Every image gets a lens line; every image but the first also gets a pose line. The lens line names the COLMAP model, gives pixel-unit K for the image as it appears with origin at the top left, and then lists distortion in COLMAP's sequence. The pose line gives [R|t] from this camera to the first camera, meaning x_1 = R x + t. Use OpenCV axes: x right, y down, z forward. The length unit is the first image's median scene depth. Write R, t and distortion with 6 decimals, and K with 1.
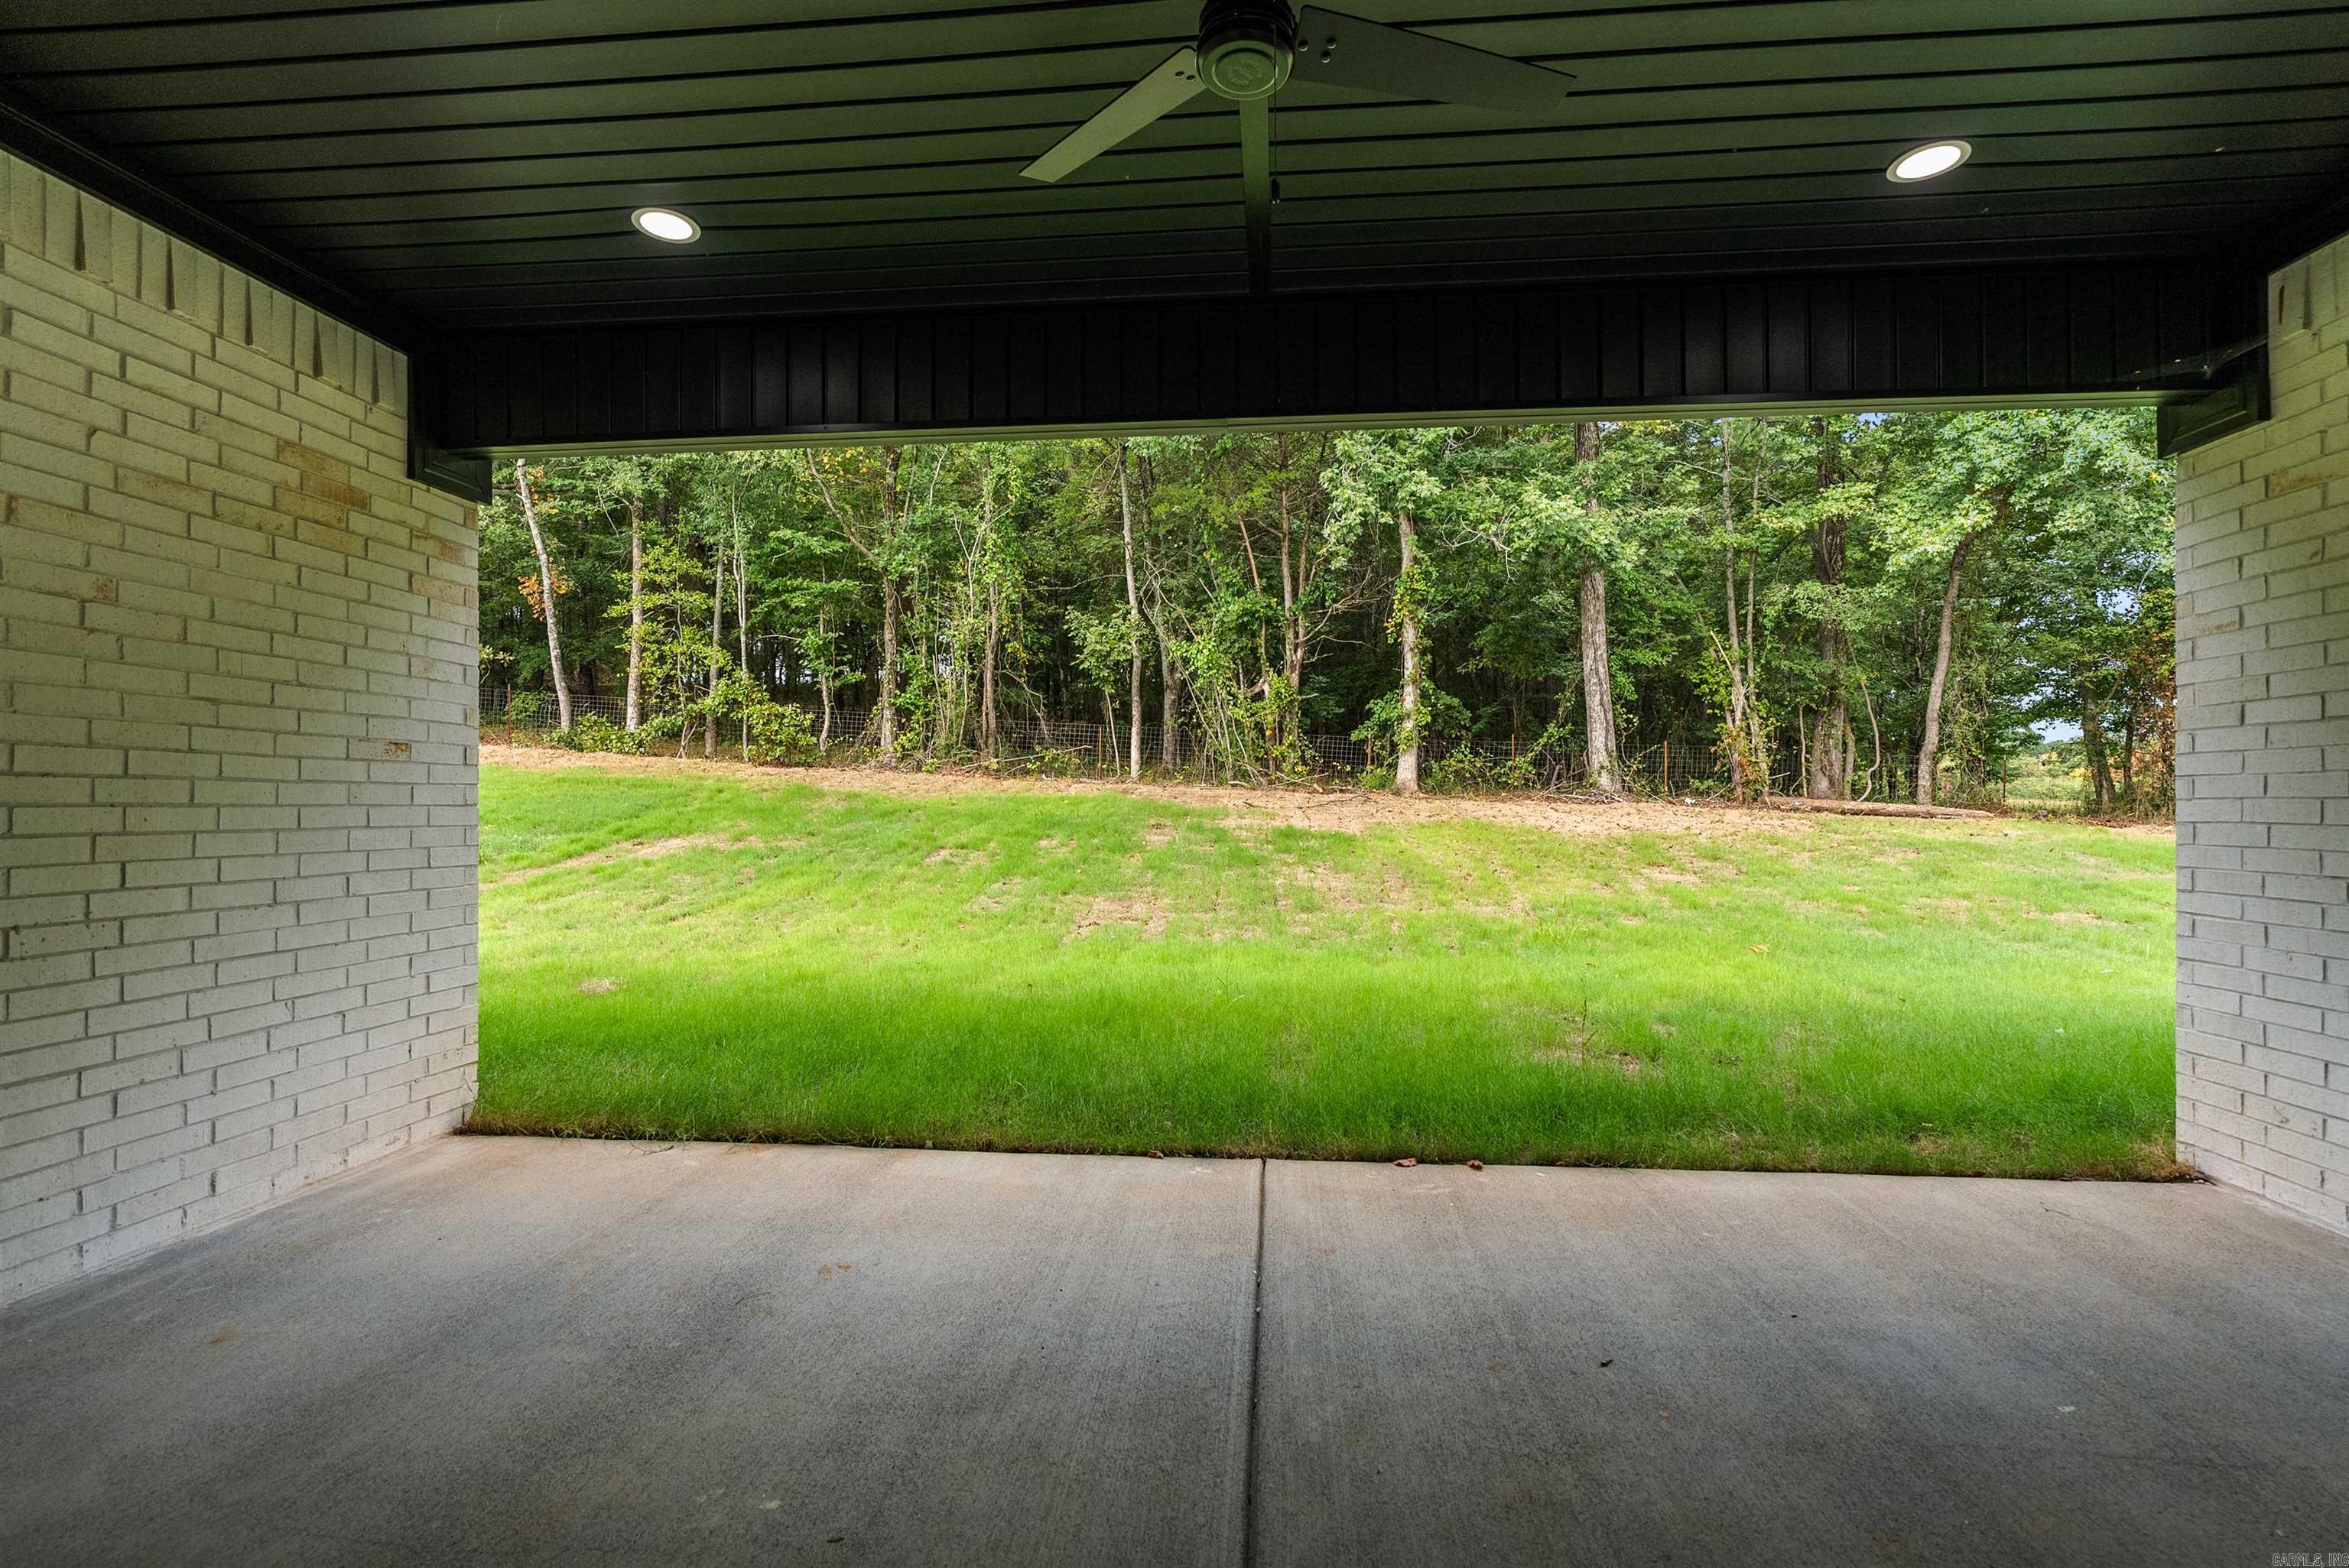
lens RADIAL K [[1068.8, 0, 1182.1], [0, 1068.8, 802.7], [0, 0, 1]] dist [-0.006939, 0.002193]
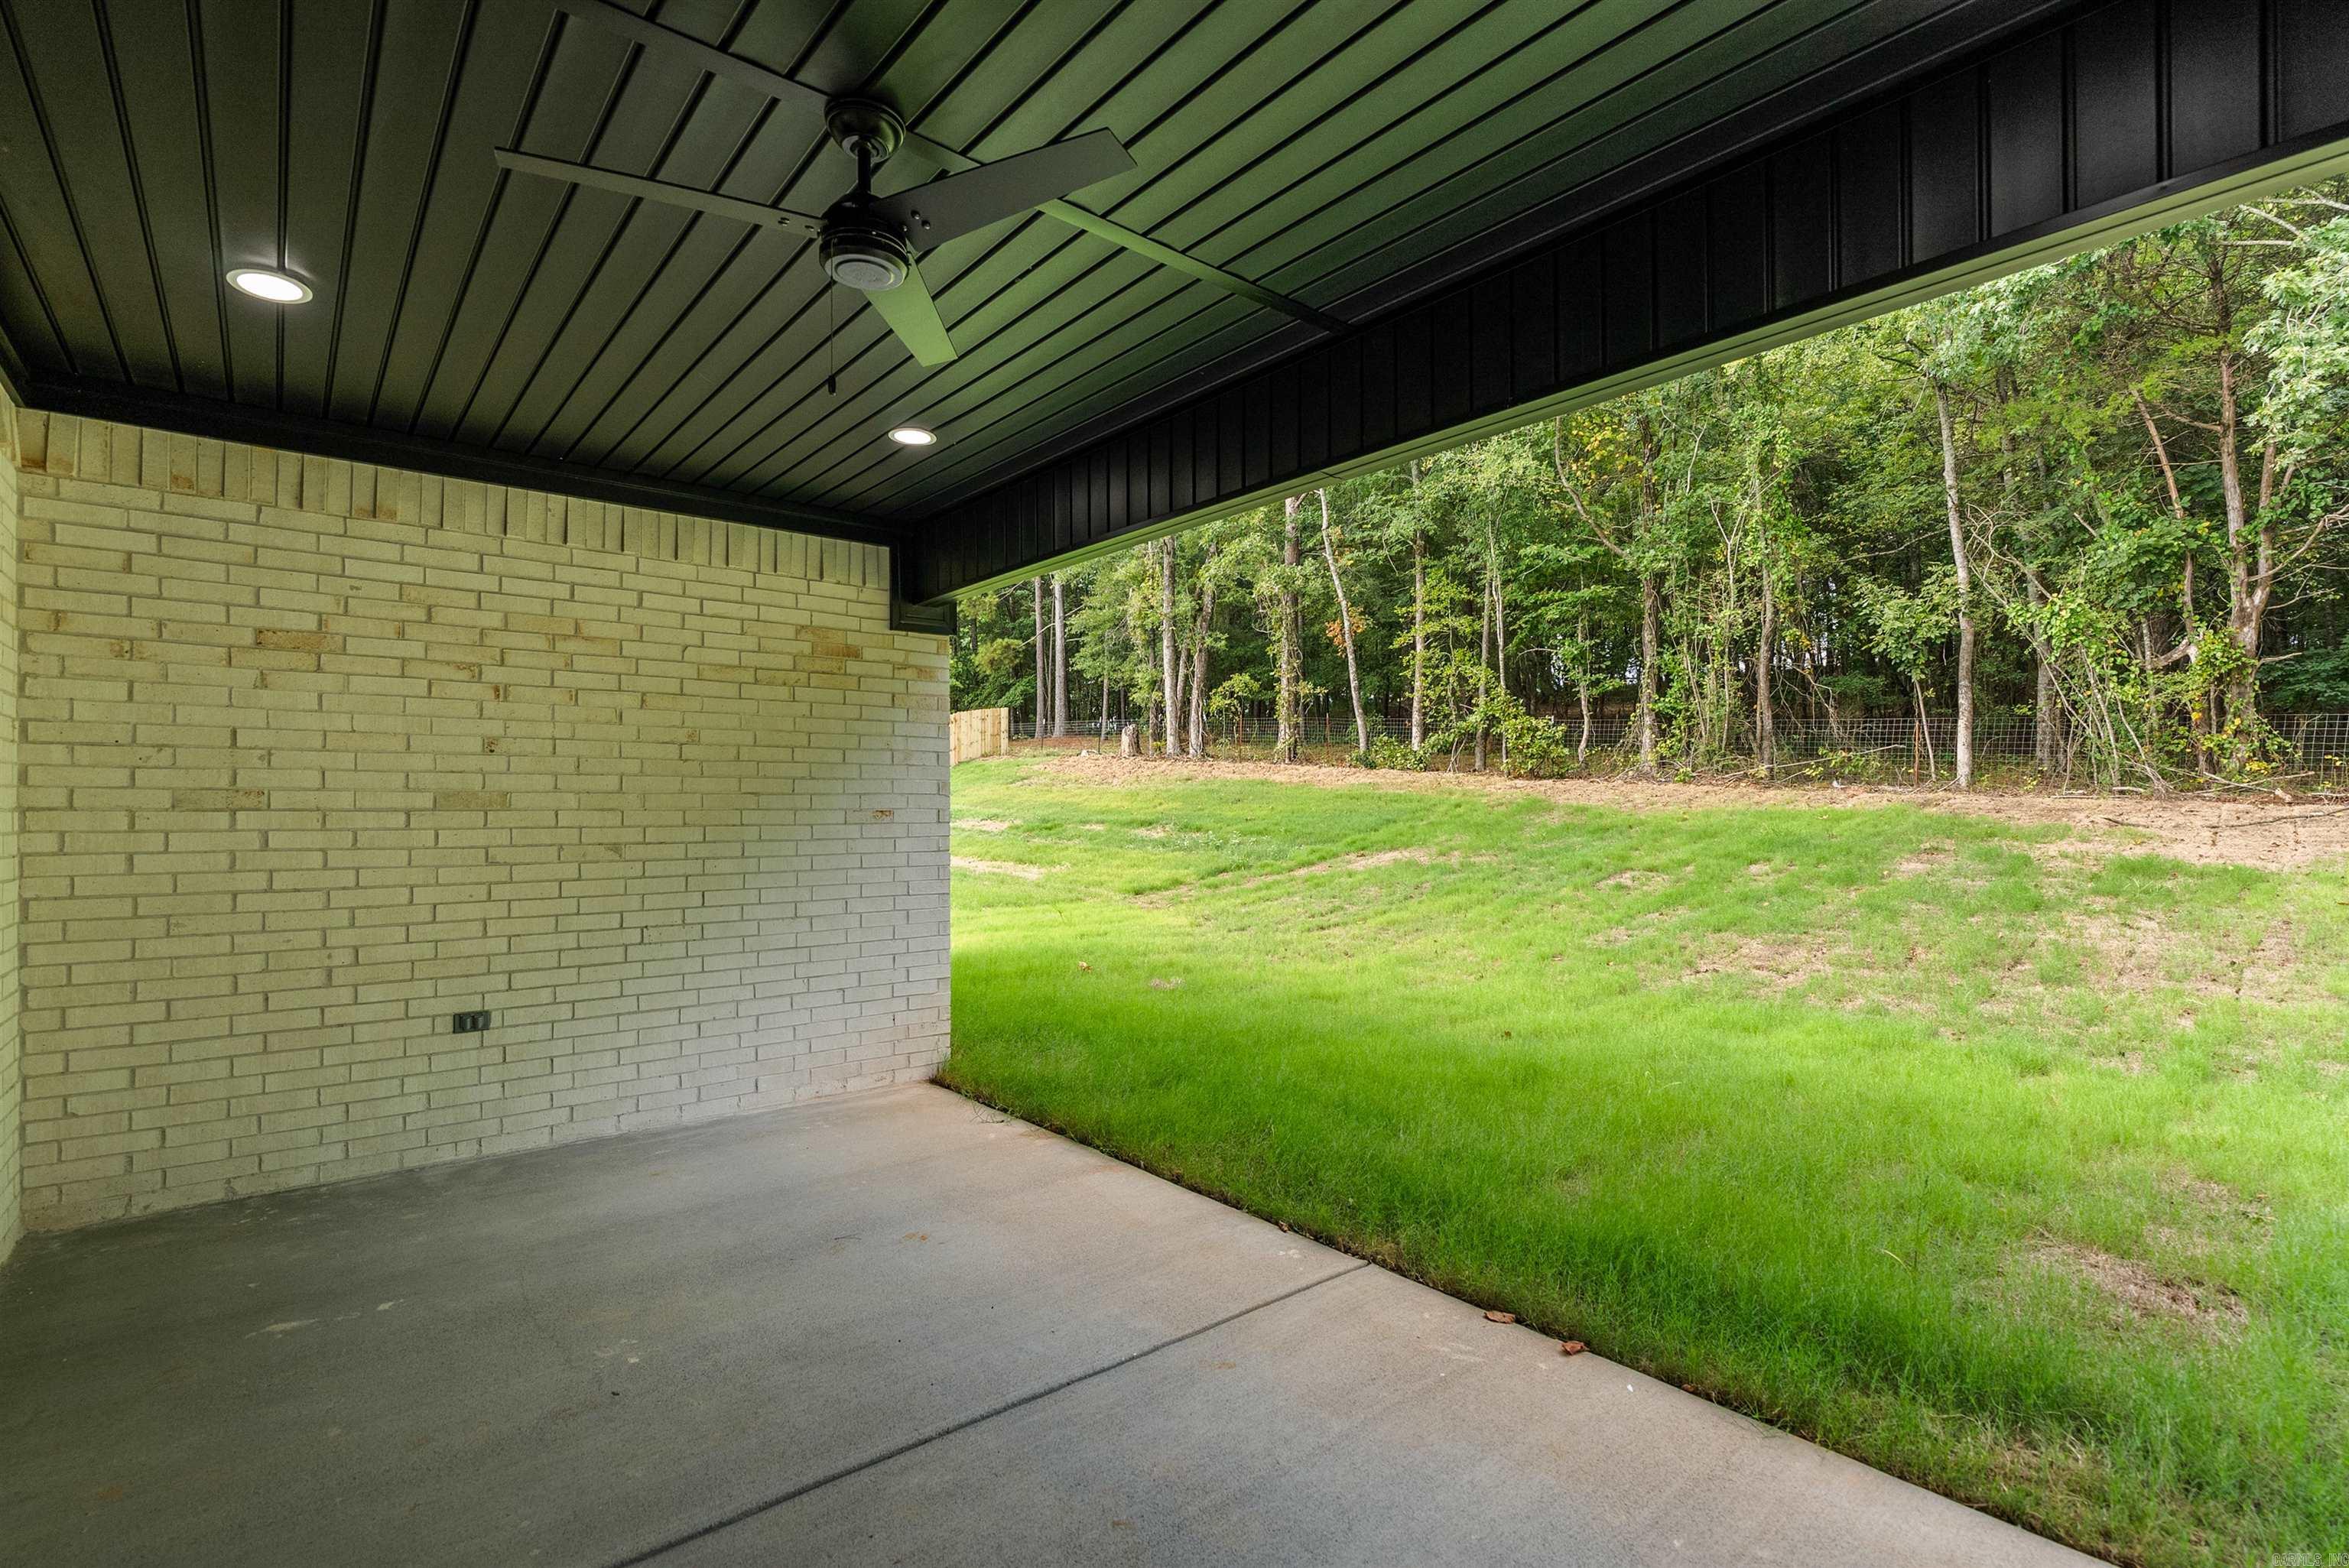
lens RADIAL K [[1075.1, 0, 1182.7], [0, 1075.1, 805.2], [0, 0, 1]] dist [-0.010752, 0.005674]
pose [[0.713840, -0.003180, -0.700302, 0.108163], [0.004372, 0.999990, -0.000083, -0.011053], [0.700295, -0.003003, 0.713847, 0.040213]]
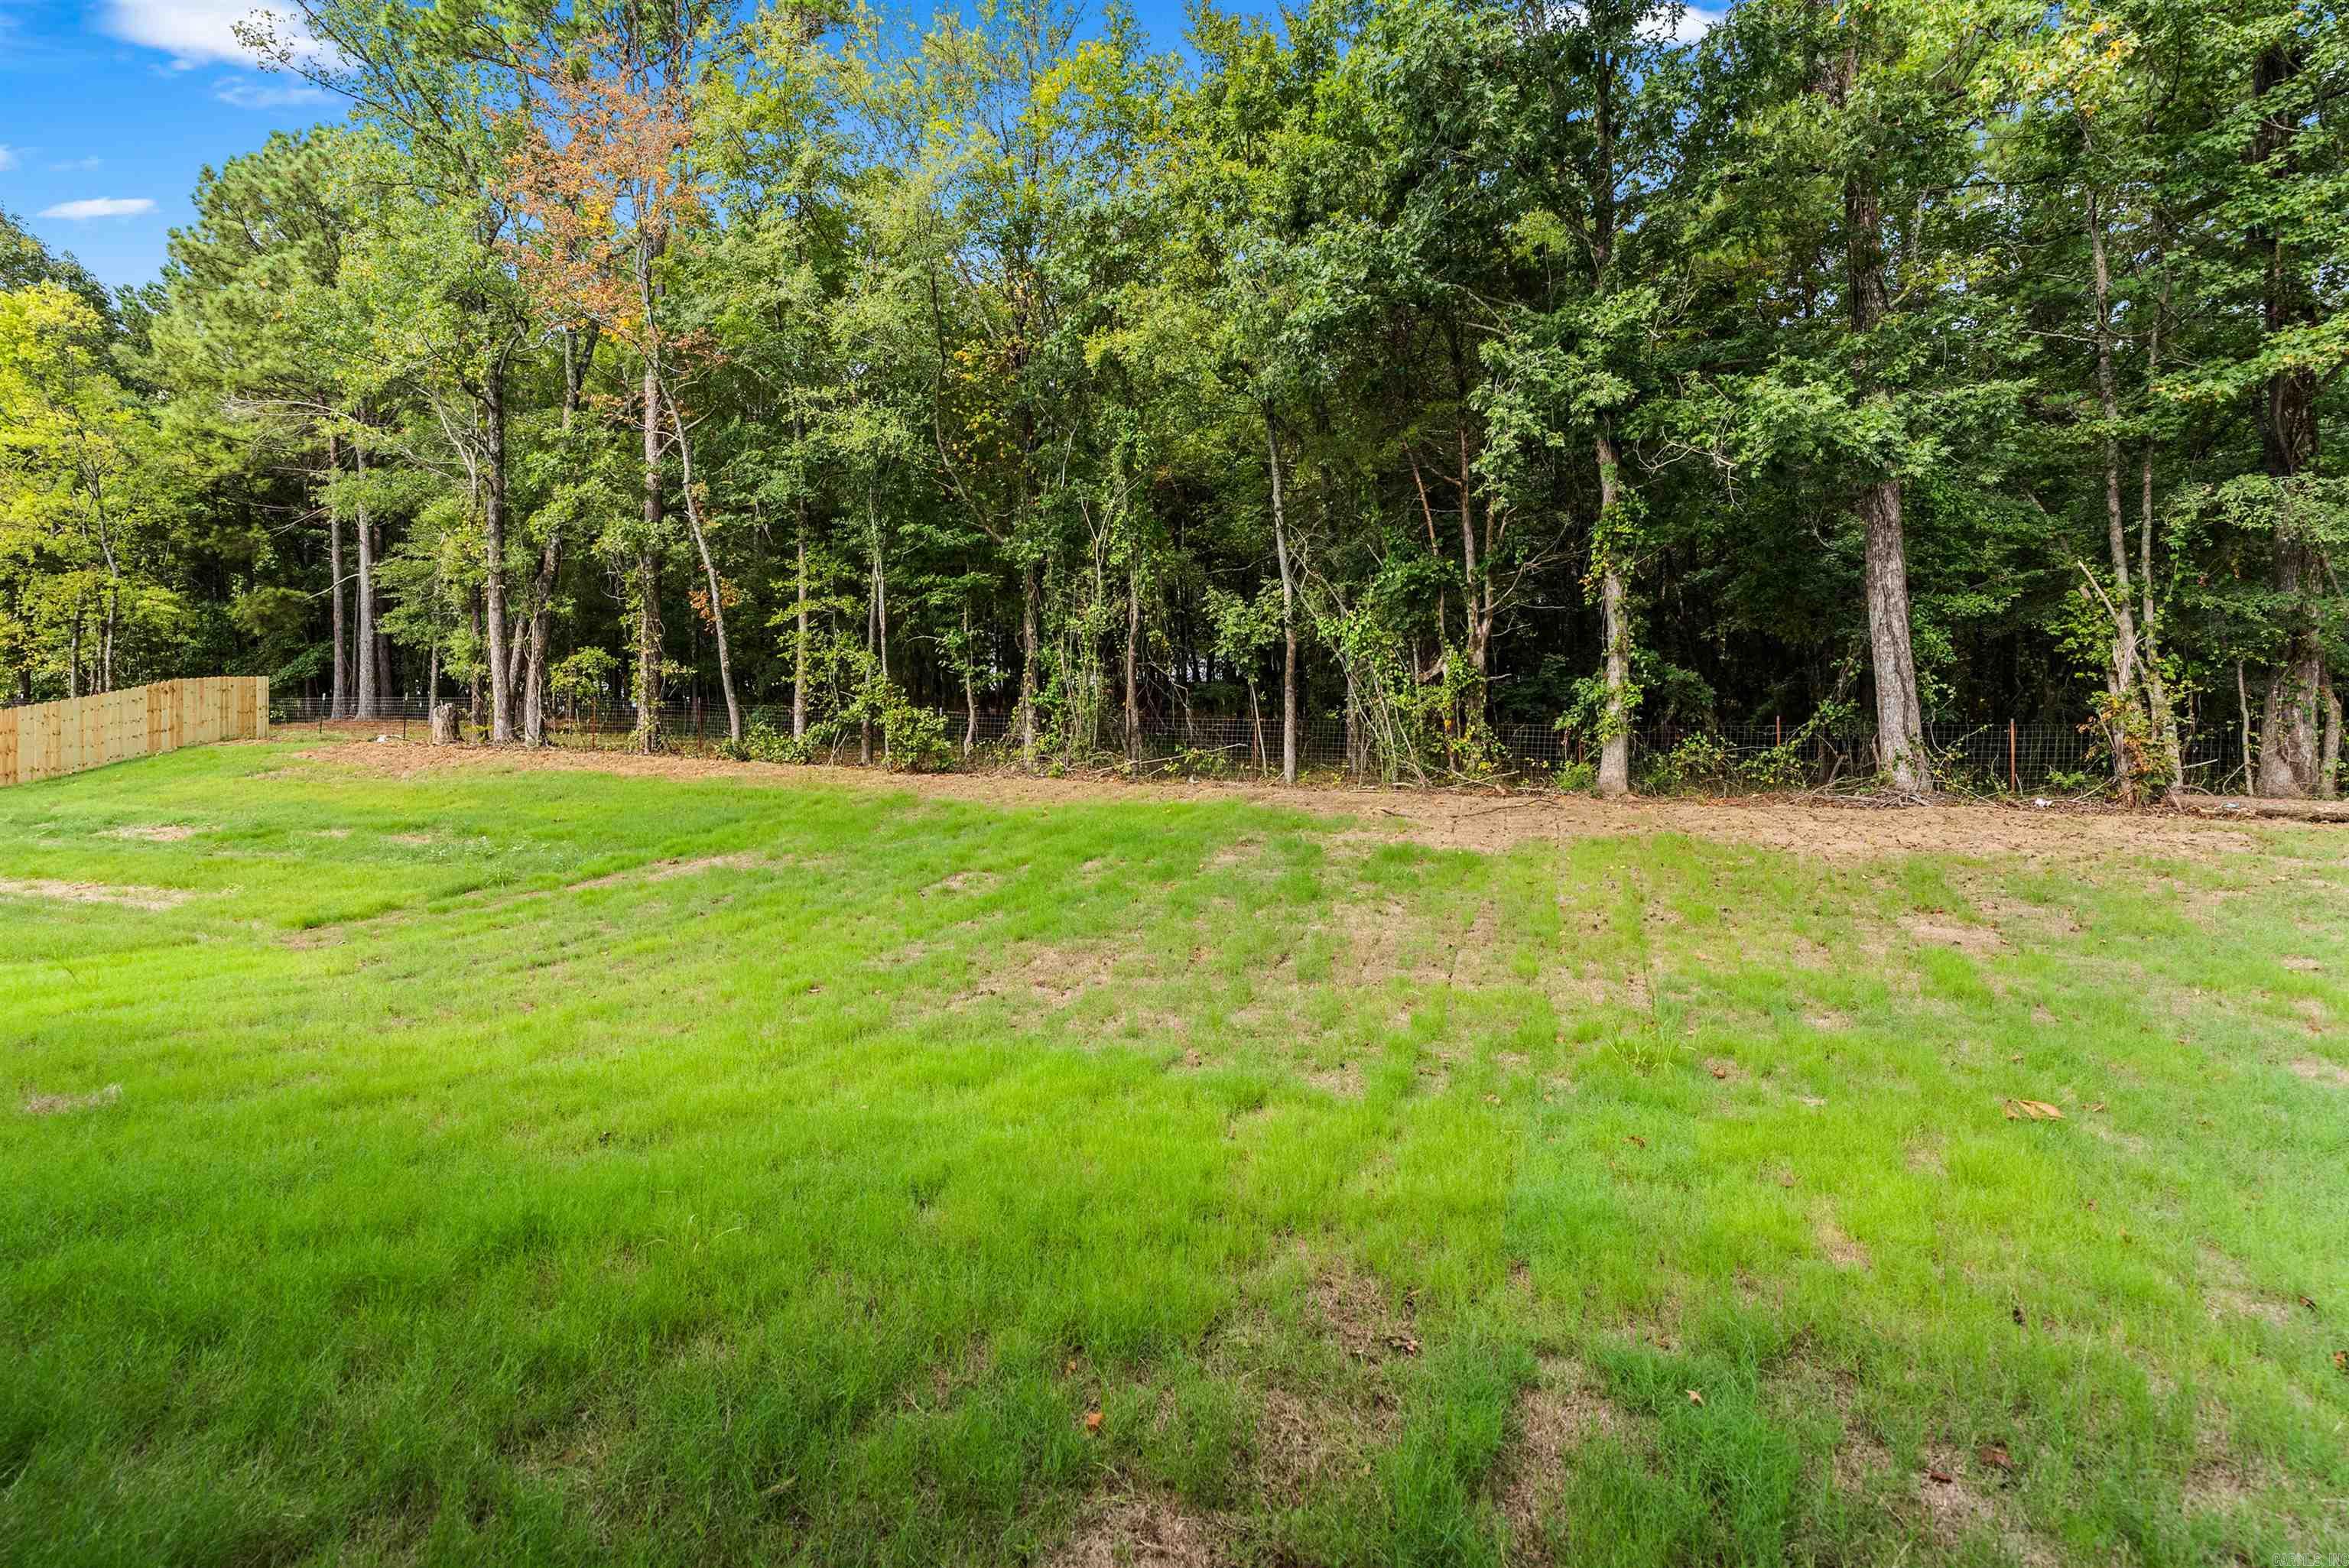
lens RADIAL K [[1066.6, 0, 1179.9], [0, 1066.6, 791.9], [0, 0, 1]] dist [-0.001543, 0.000957]
pose [[0.960687, -0.010920, -0.277420, 0.122452], [0.009198, 0.999930, -0.007509, -0.008669], [0.277482, 0.004663, 0.960720, 0.163781]]
